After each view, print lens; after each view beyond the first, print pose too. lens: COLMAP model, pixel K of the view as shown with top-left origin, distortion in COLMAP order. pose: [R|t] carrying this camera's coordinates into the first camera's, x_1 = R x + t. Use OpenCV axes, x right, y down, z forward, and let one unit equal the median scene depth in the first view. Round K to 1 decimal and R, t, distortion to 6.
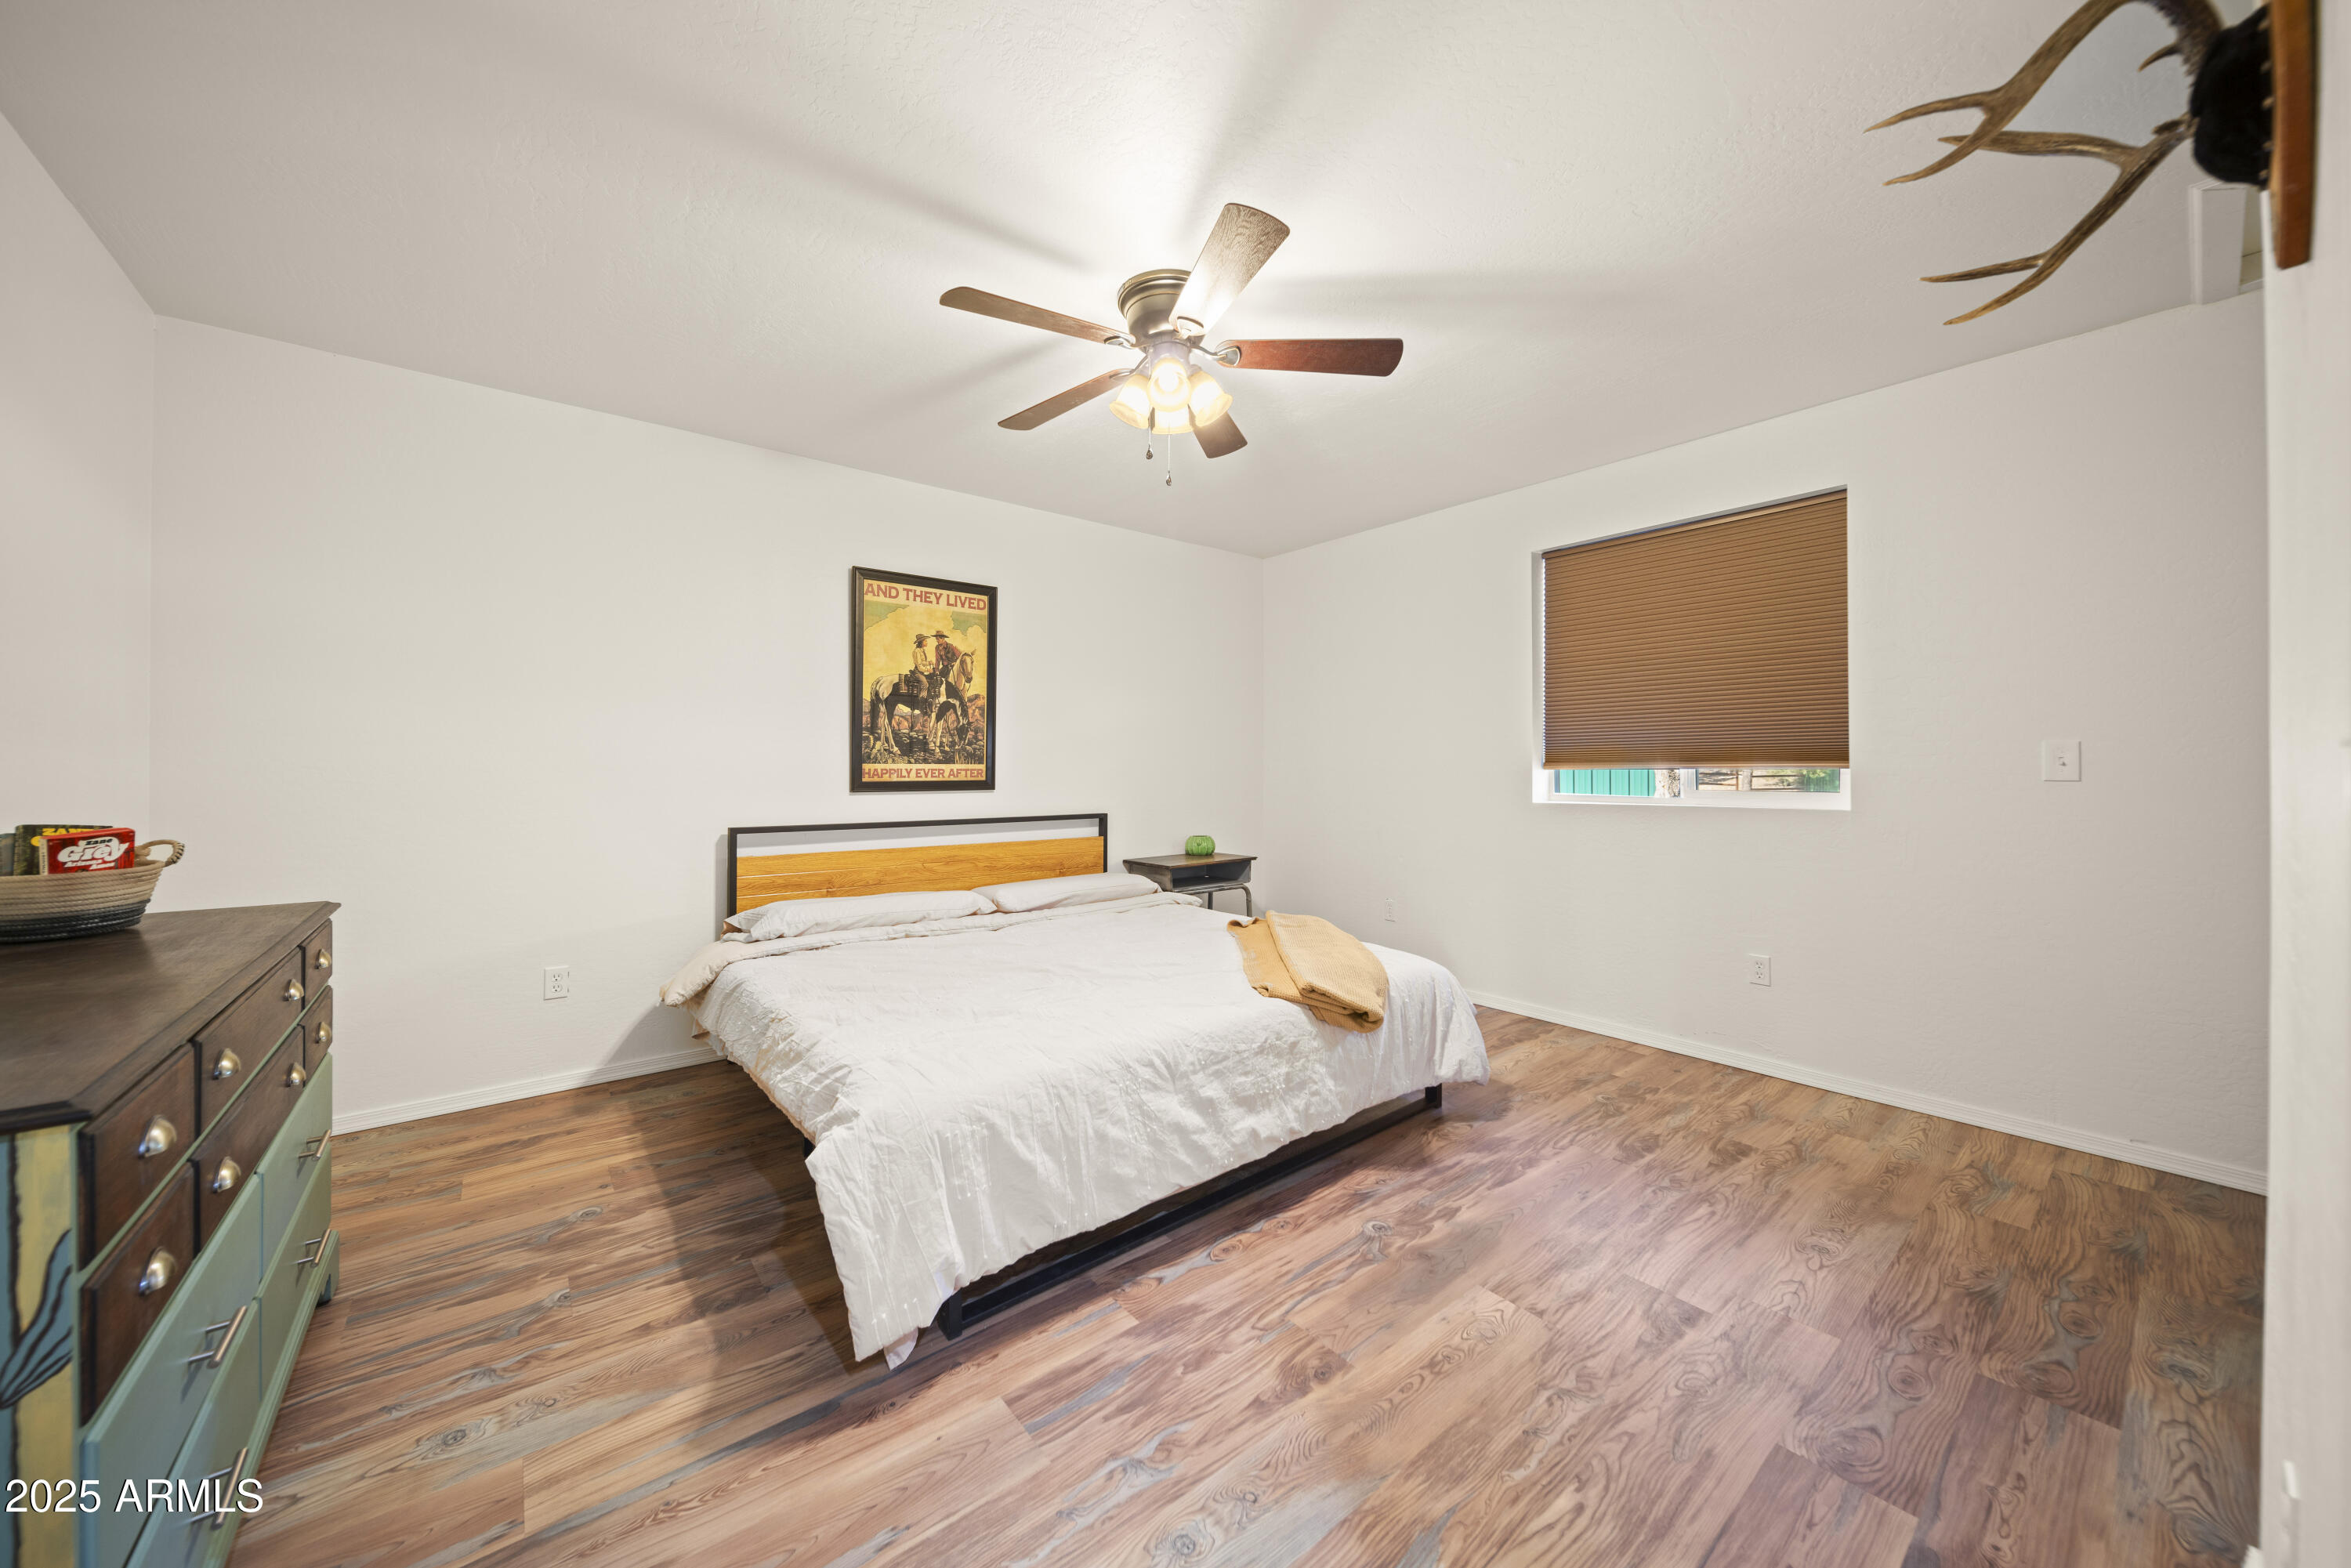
lens RADIAL K [[842.4, 0, 1190.5], [0, 842.4, 779.7], [0, 0, 1]] dist [0.000019, -0.000078]
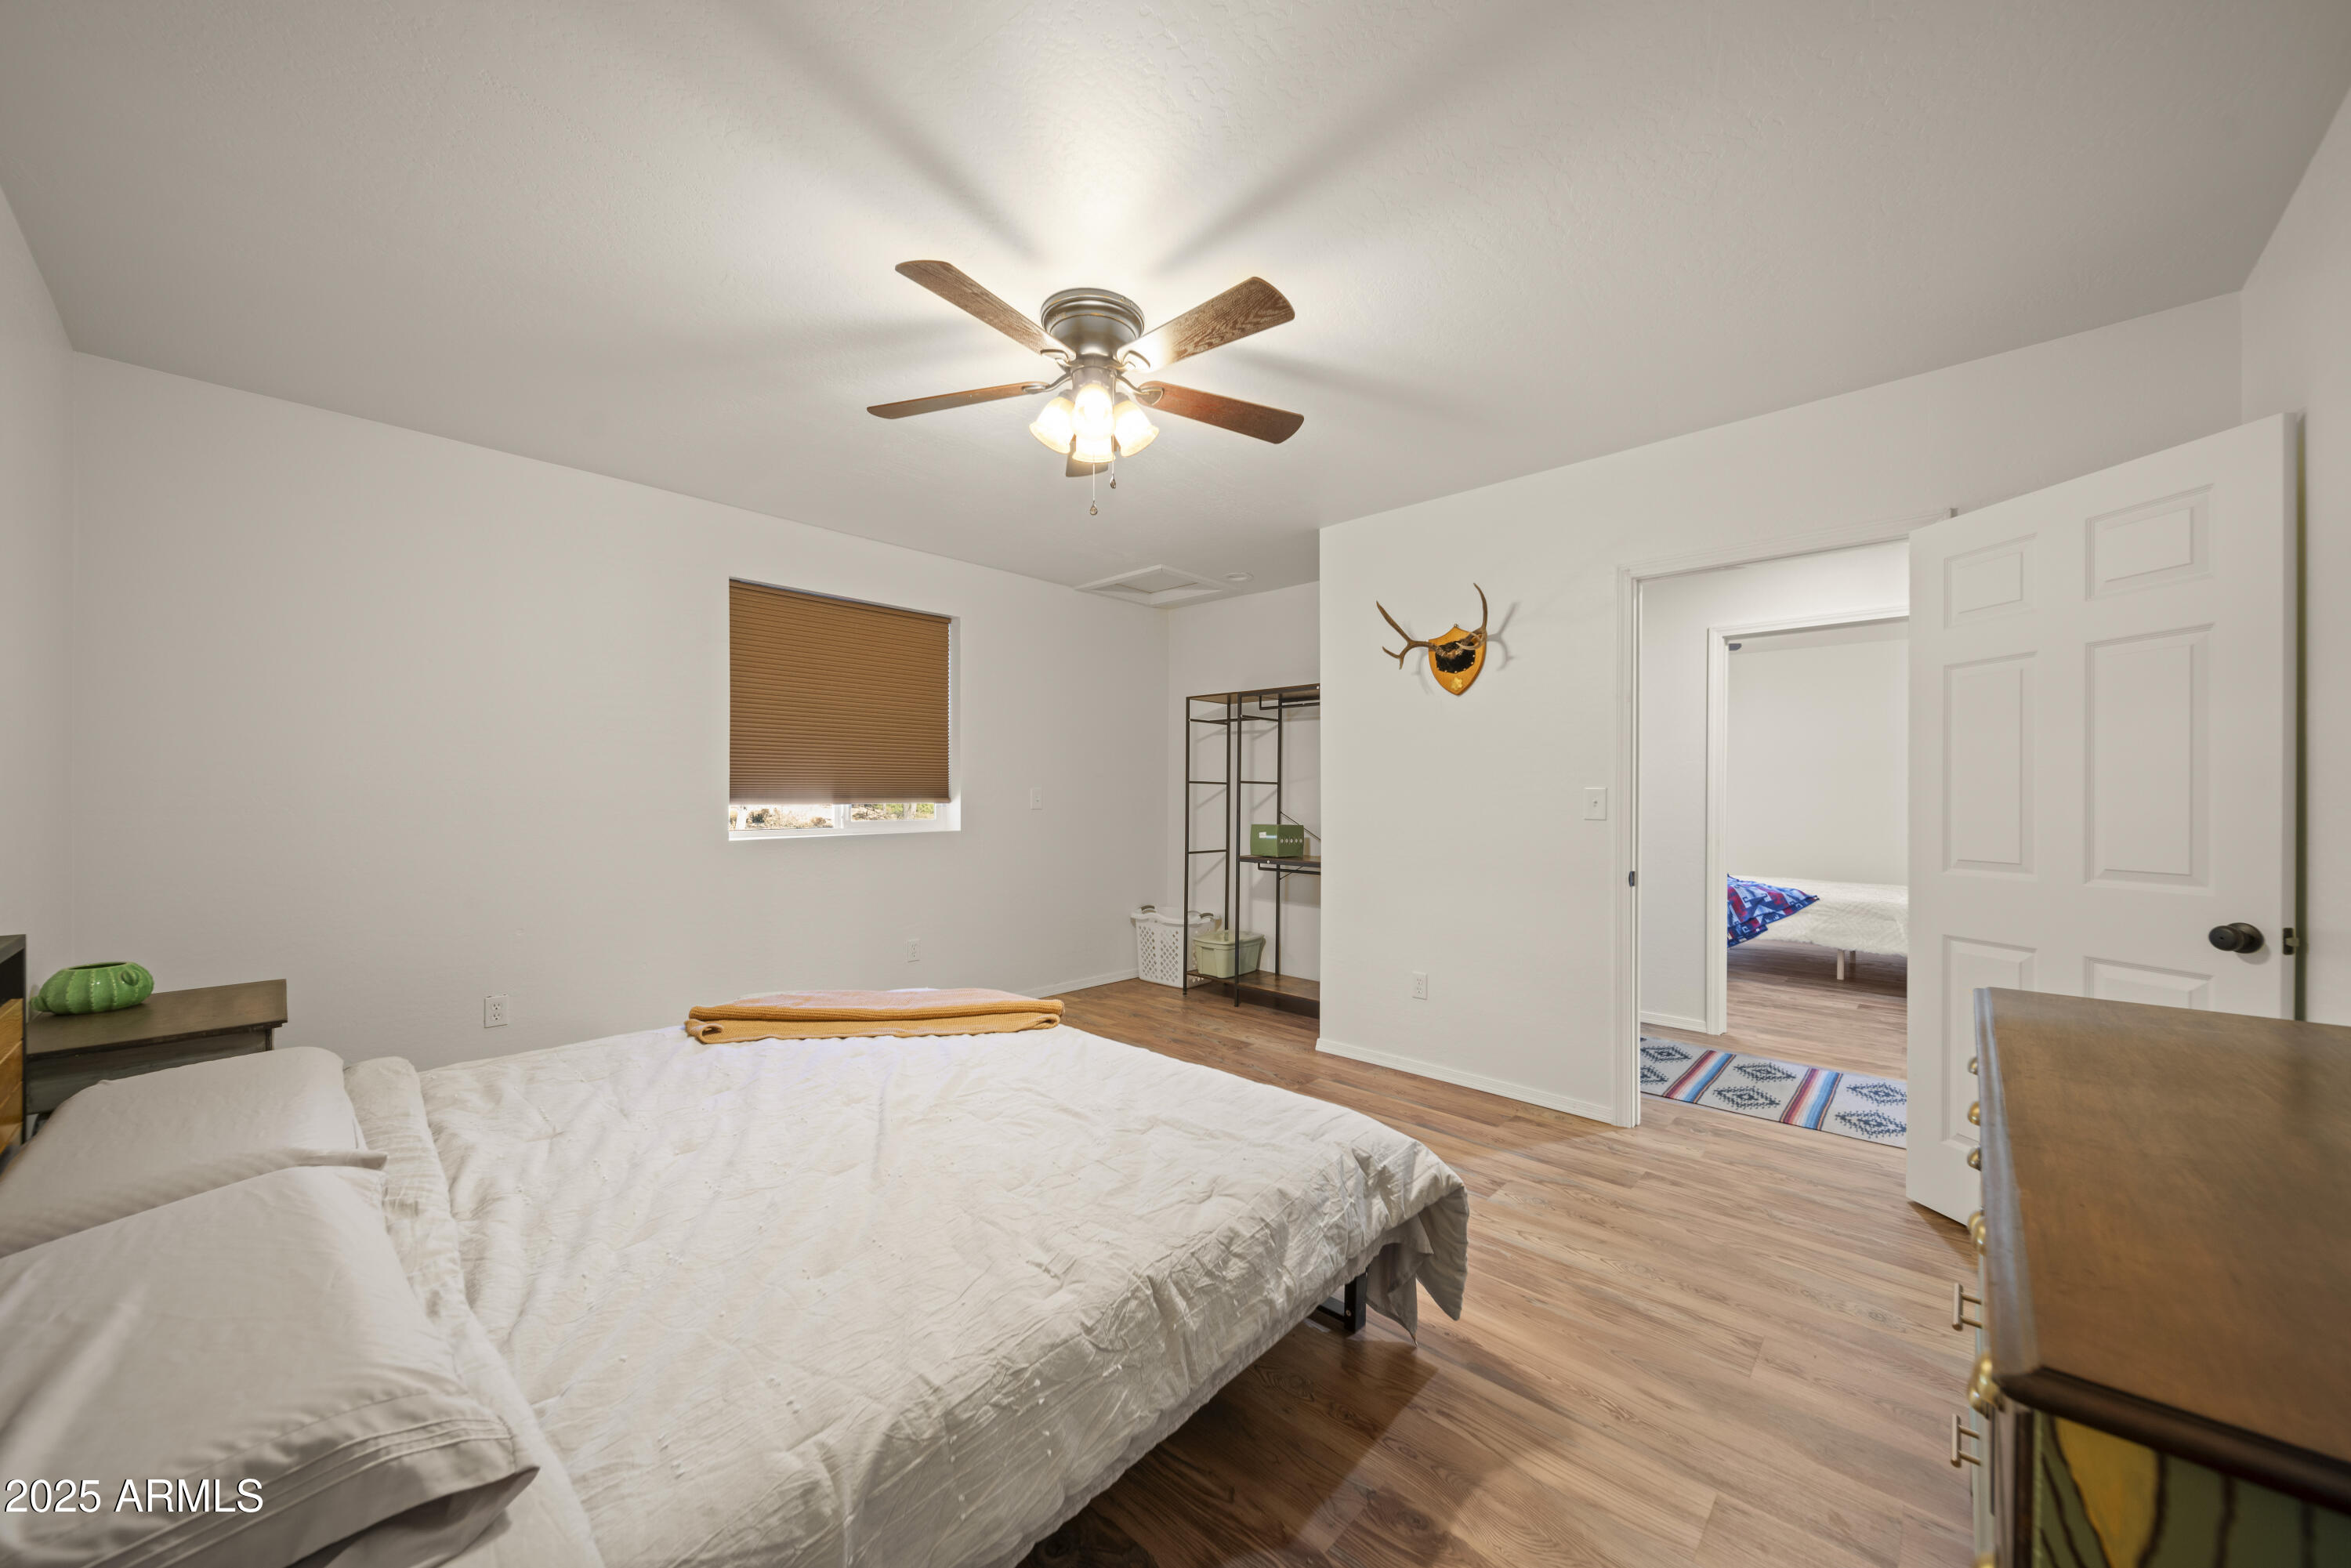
lens RADIAL K [[842.4, 0, 1176.5], [0, 842.4, 794.5], [0, 0, 1]] dist [0.000019, -0.000078]
pose [[-0.143036, 0.005572, 0.989702, -1.353037], [0.008092, 0.999957, -0.004460, -0.029728], [-0.989684, 0.007371, -0.143075, 1.399290]]
